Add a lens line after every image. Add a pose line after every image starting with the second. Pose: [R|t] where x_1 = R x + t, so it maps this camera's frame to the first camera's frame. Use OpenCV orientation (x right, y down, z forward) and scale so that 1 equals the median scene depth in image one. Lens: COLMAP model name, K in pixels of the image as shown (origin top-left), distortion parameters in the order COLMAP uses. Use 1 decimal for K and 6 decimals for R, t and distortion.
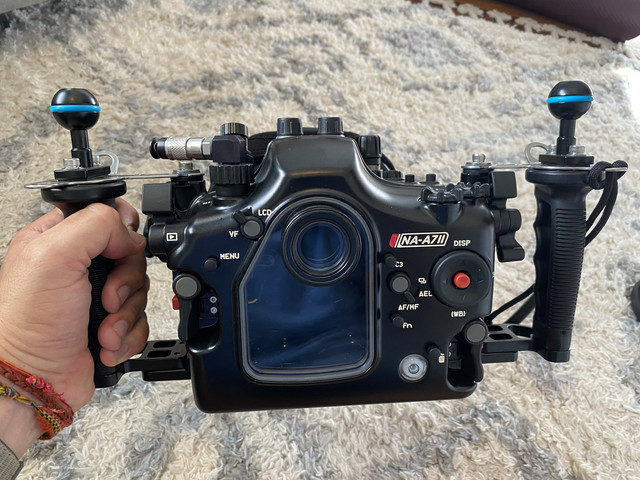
lens RADIAL K [[494.3, 0, 320.0], [0, 494.3, 240.0], [0, 0, 1]] dist [-0.009202, 0.009789]
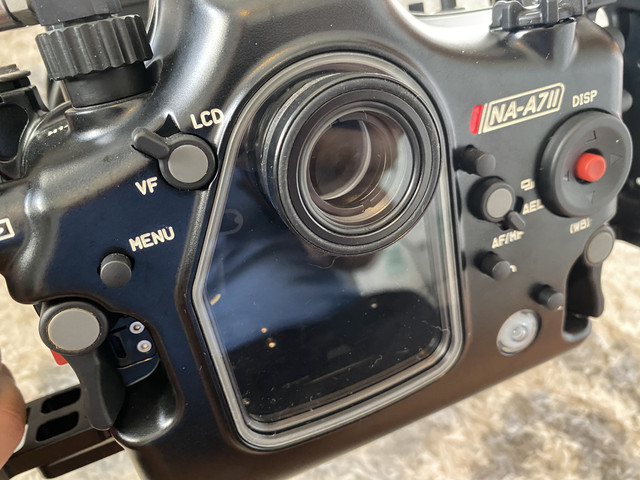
lens RADIAL K [[494.3, 0, 320.0], [0, 494.3, 240.0], [0, 0, 1]] dist [-0.009202, 0.009789]
pose [[0.942857, -0.265485, 0.201340, -0.130000], [0.221526, 0.950844, 0.216385, -0.026669], [-0.248890, -0.159419, 0.955322, 0.543570]]
